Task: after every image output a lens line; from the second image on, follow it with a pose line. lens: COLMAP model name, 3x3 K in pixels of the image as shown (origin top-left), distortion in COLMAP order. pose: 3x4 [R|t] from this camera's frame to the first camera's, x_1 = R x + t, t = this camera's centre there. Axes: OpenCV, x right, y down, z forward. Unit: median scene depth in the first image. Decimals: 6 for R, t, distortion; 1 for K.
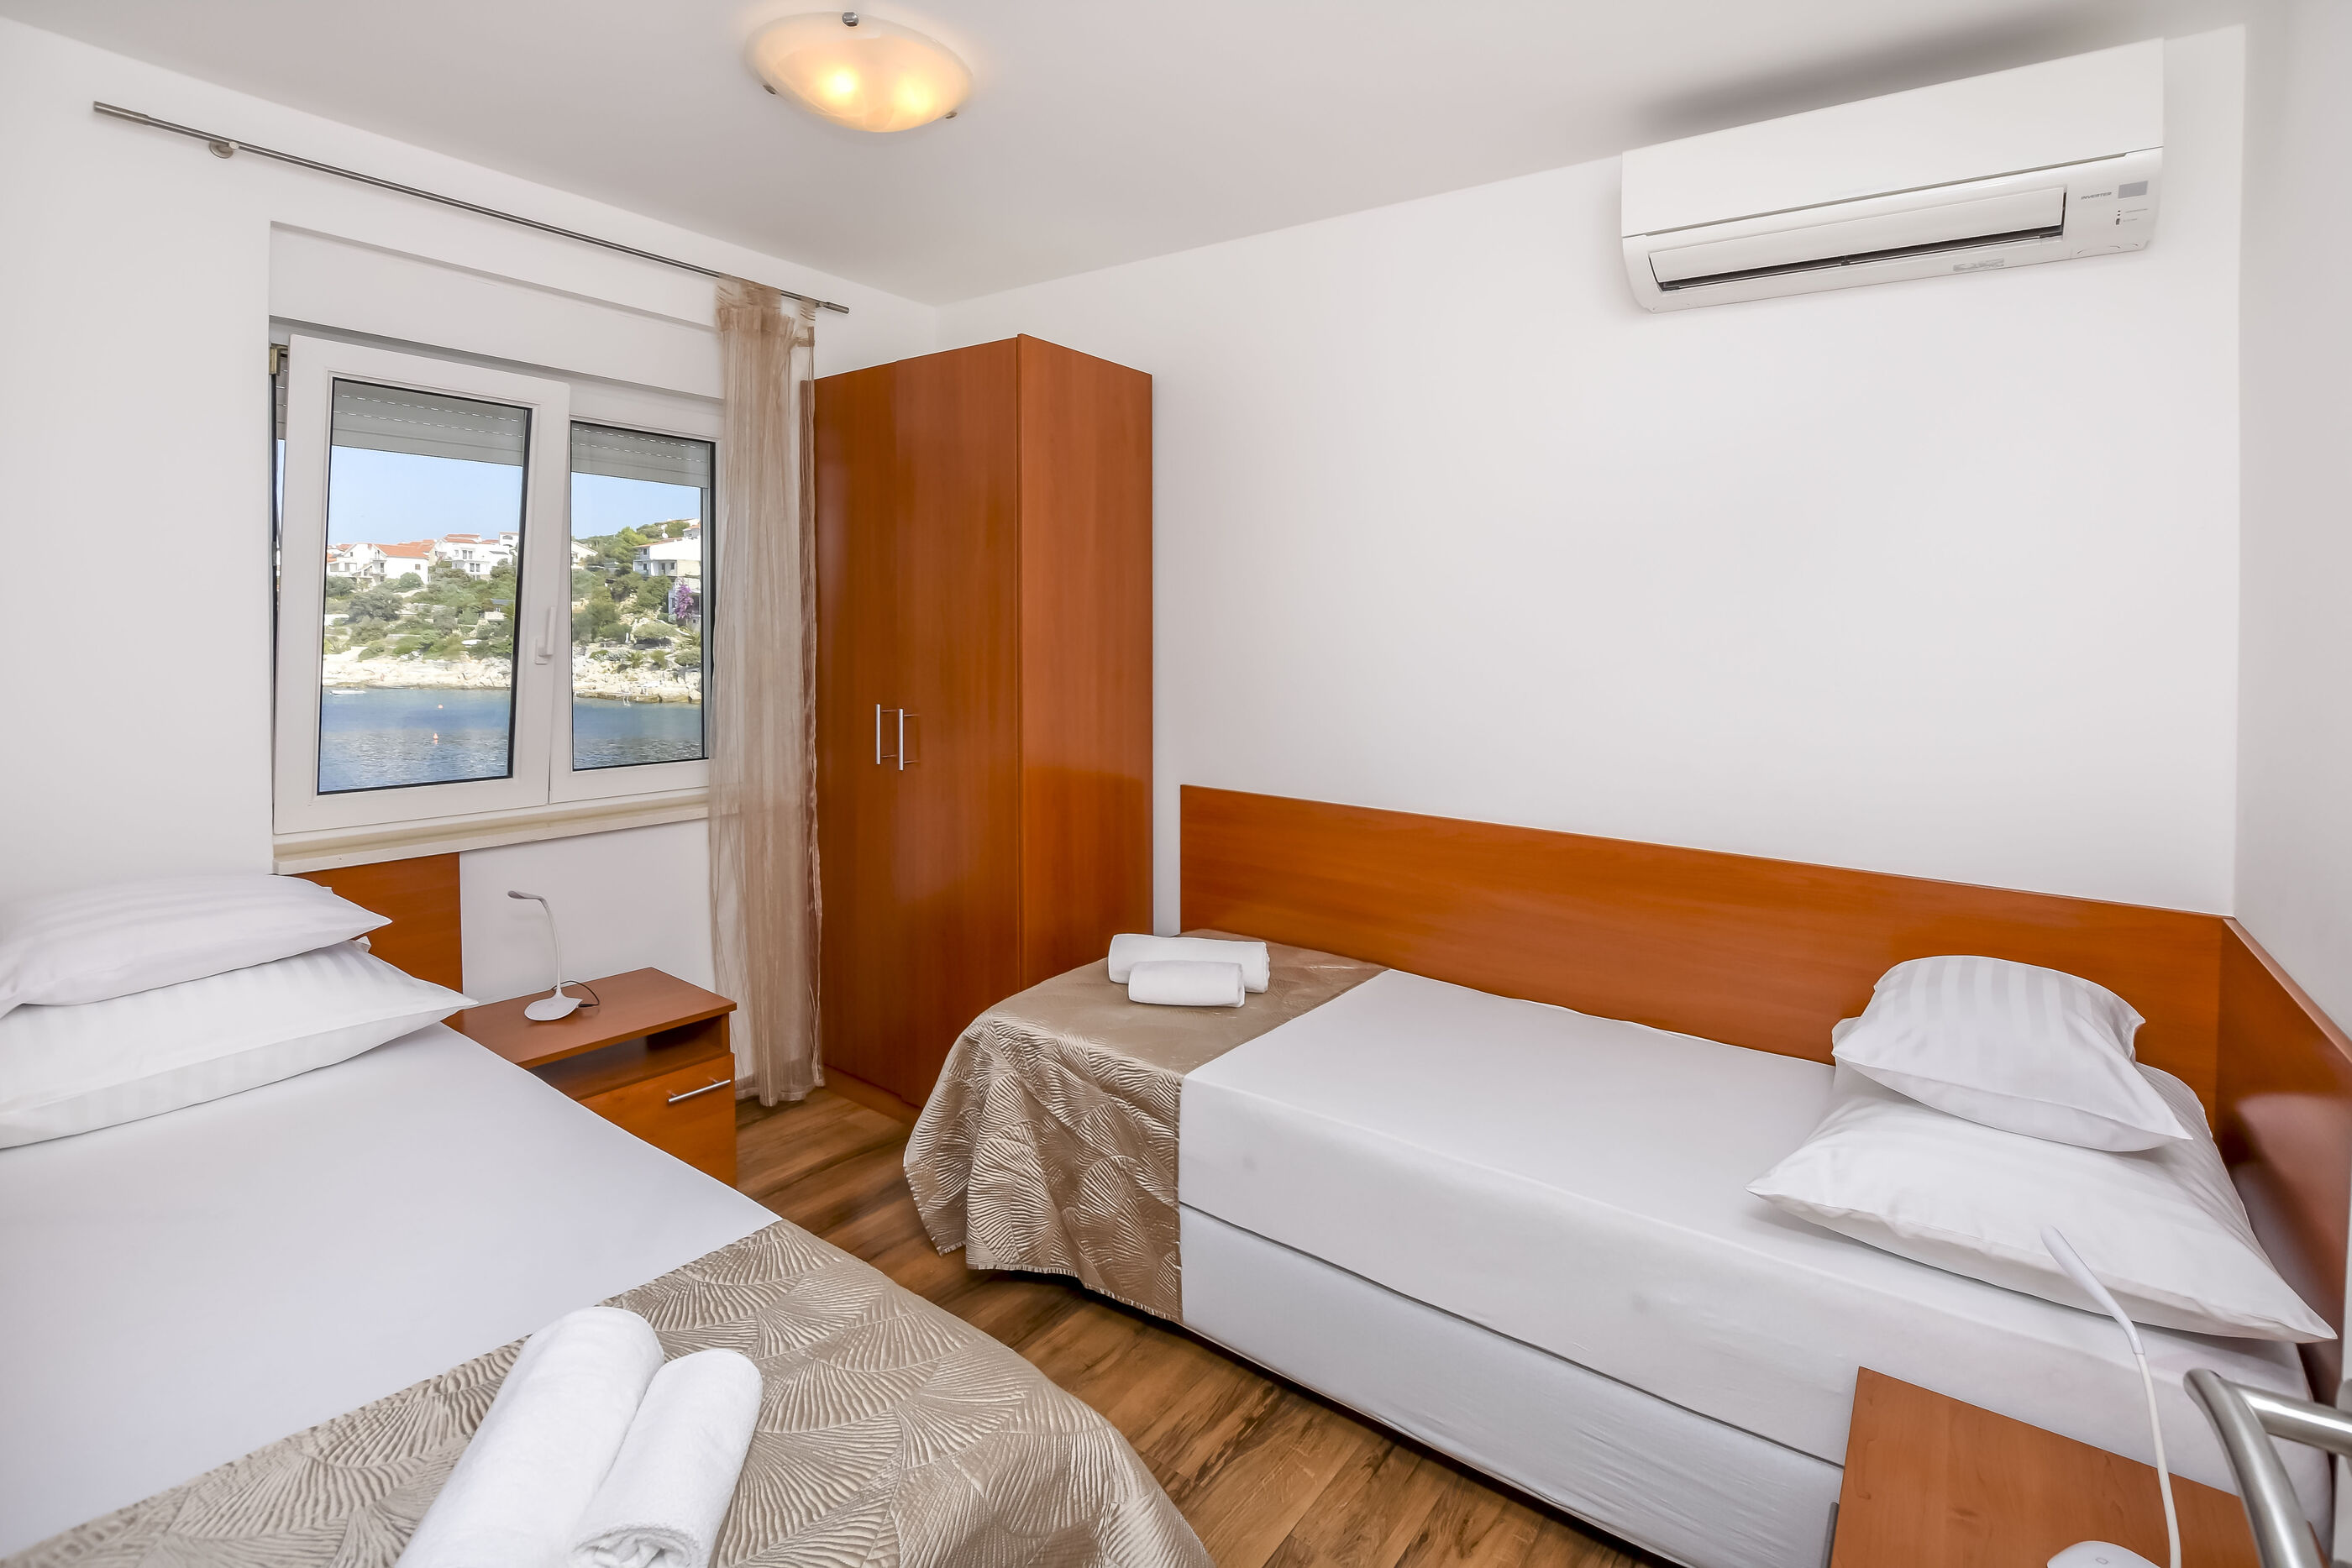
lens RADIAL K [[1052.9, 0, 1165.0], [0, 1052.9, 769.5], [0, 0, 1]] dist [-0.026496, 0.004141]
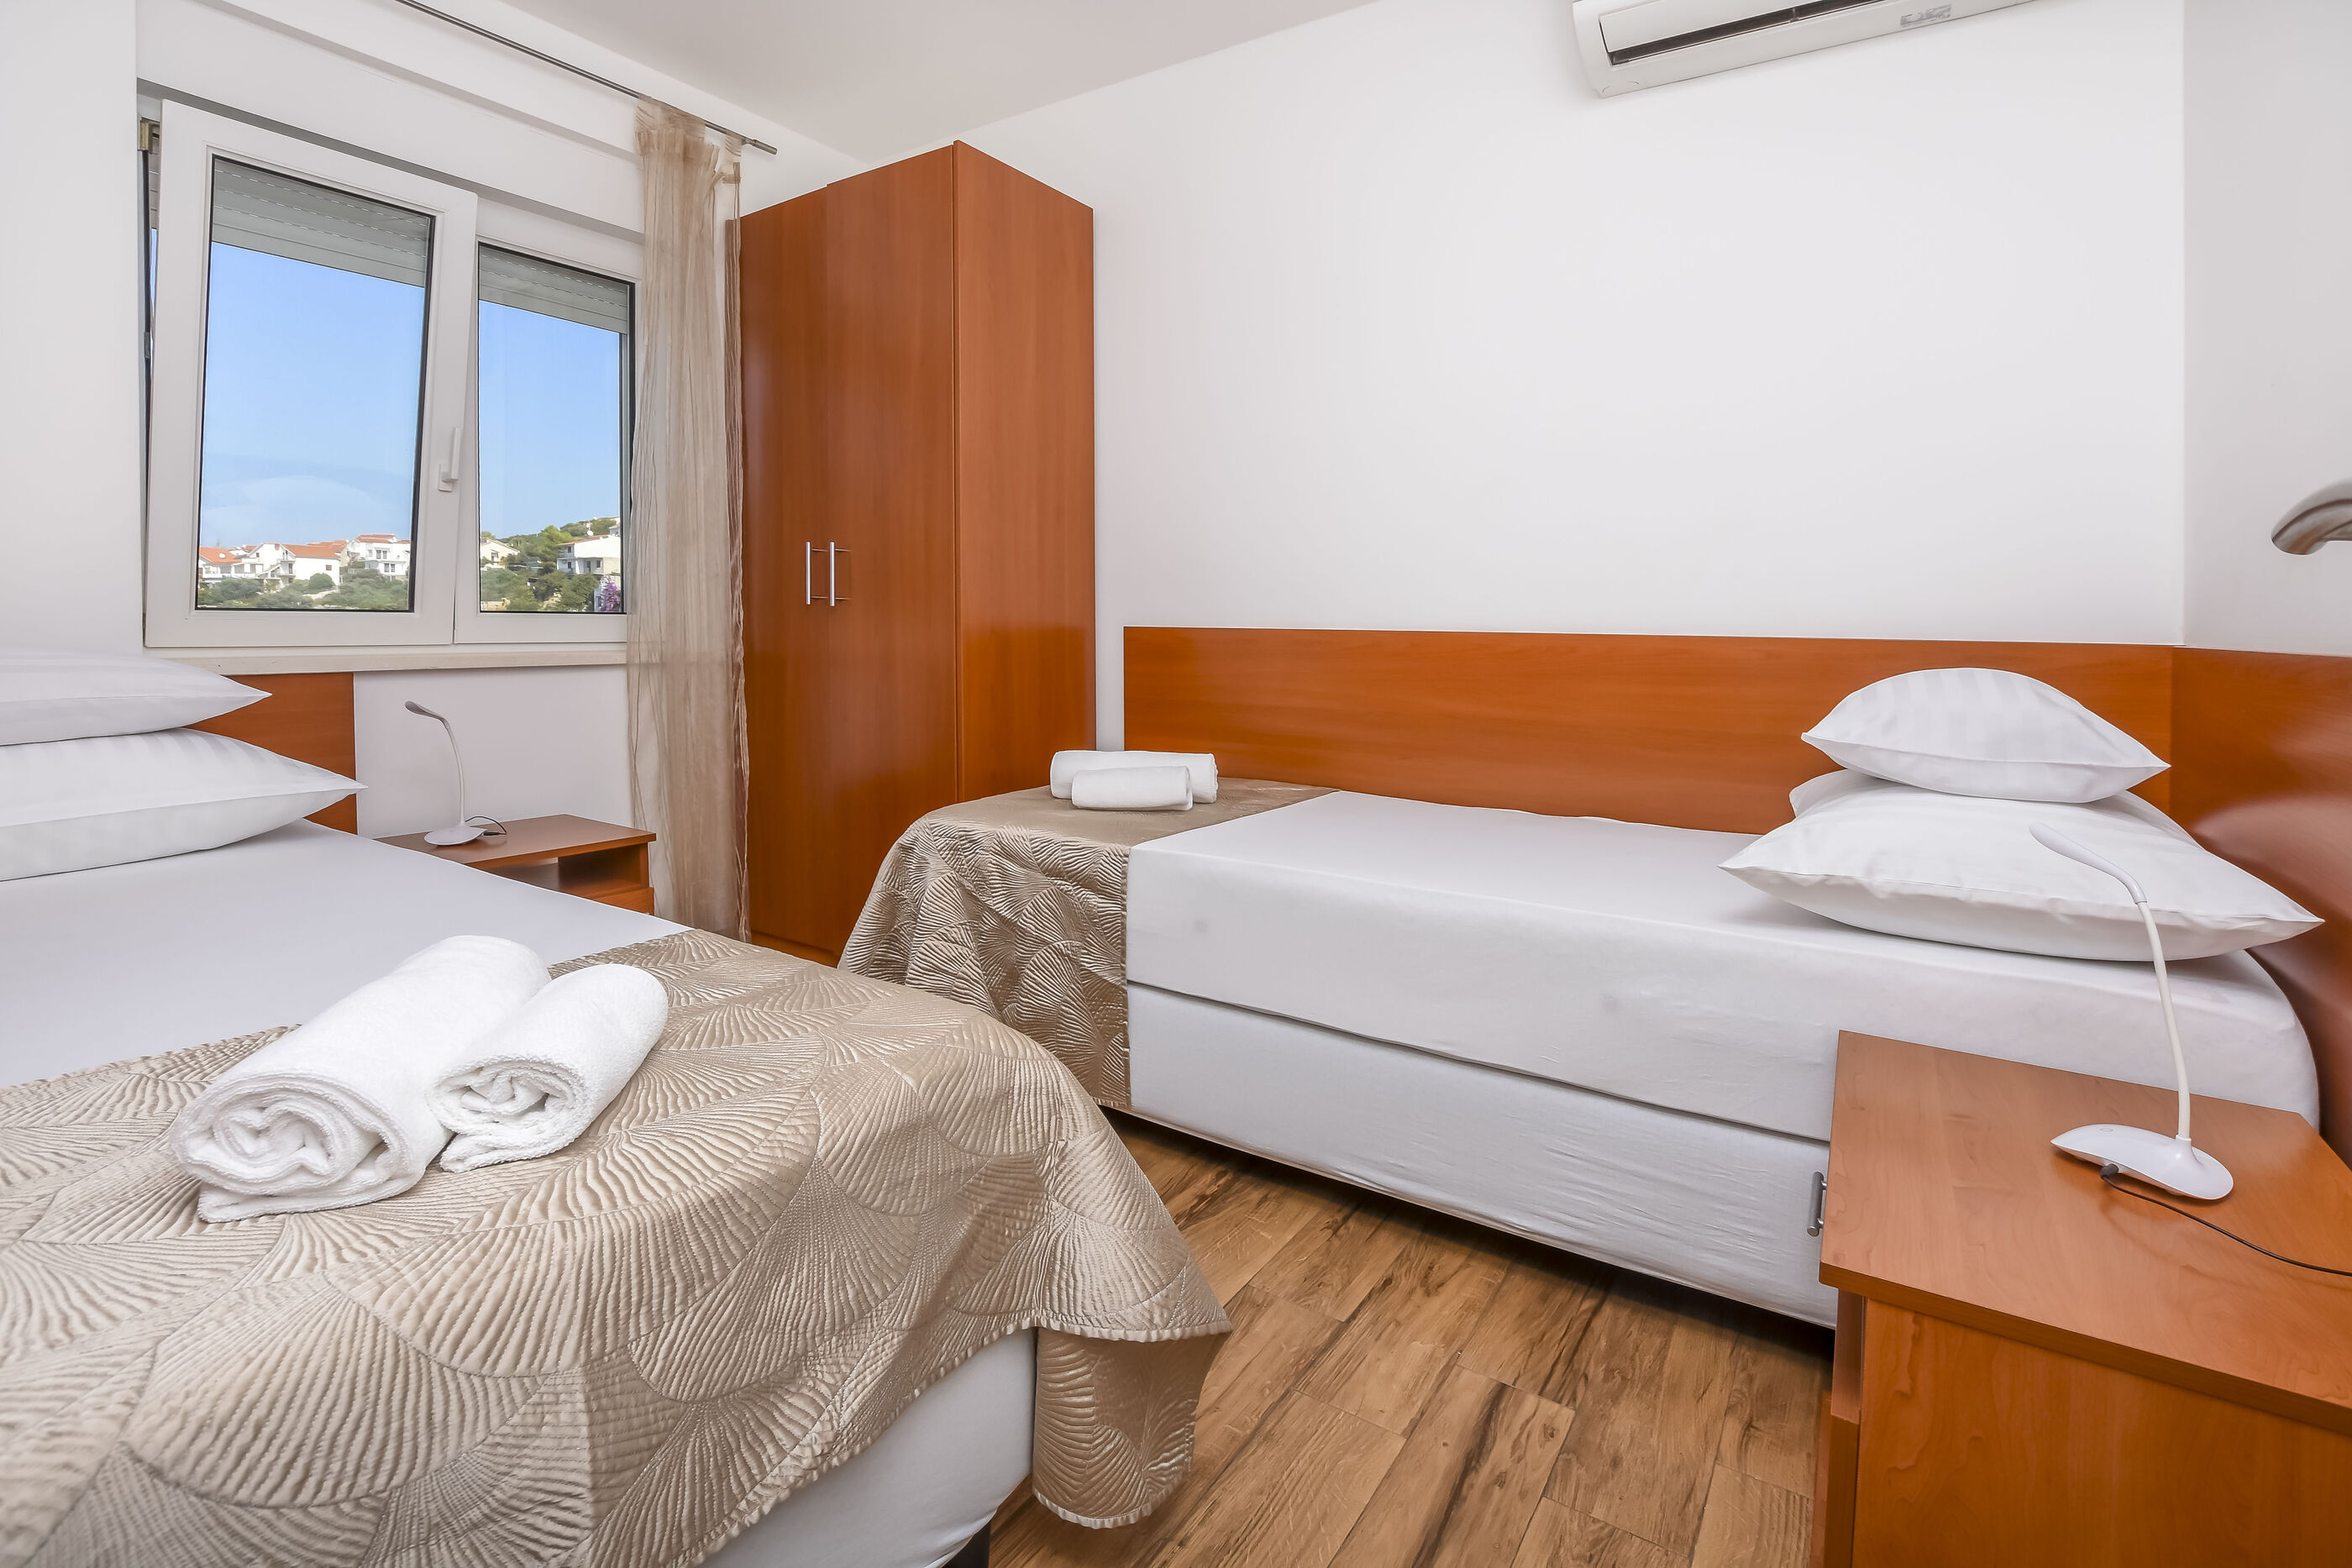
lens RADIAL K [[1052.9, 0, 1158.6], [0, 1052.9, 771.8], [0, 0, 1]] dist [-0.026496, 0.004141]
pose [[0.998666, -0.004448, 0.051439, -0.004816], [0.004490, 0.999990, -0.000687, 0.182146], [-0.051436, 0.000917, 0.998676, 0.036227]]
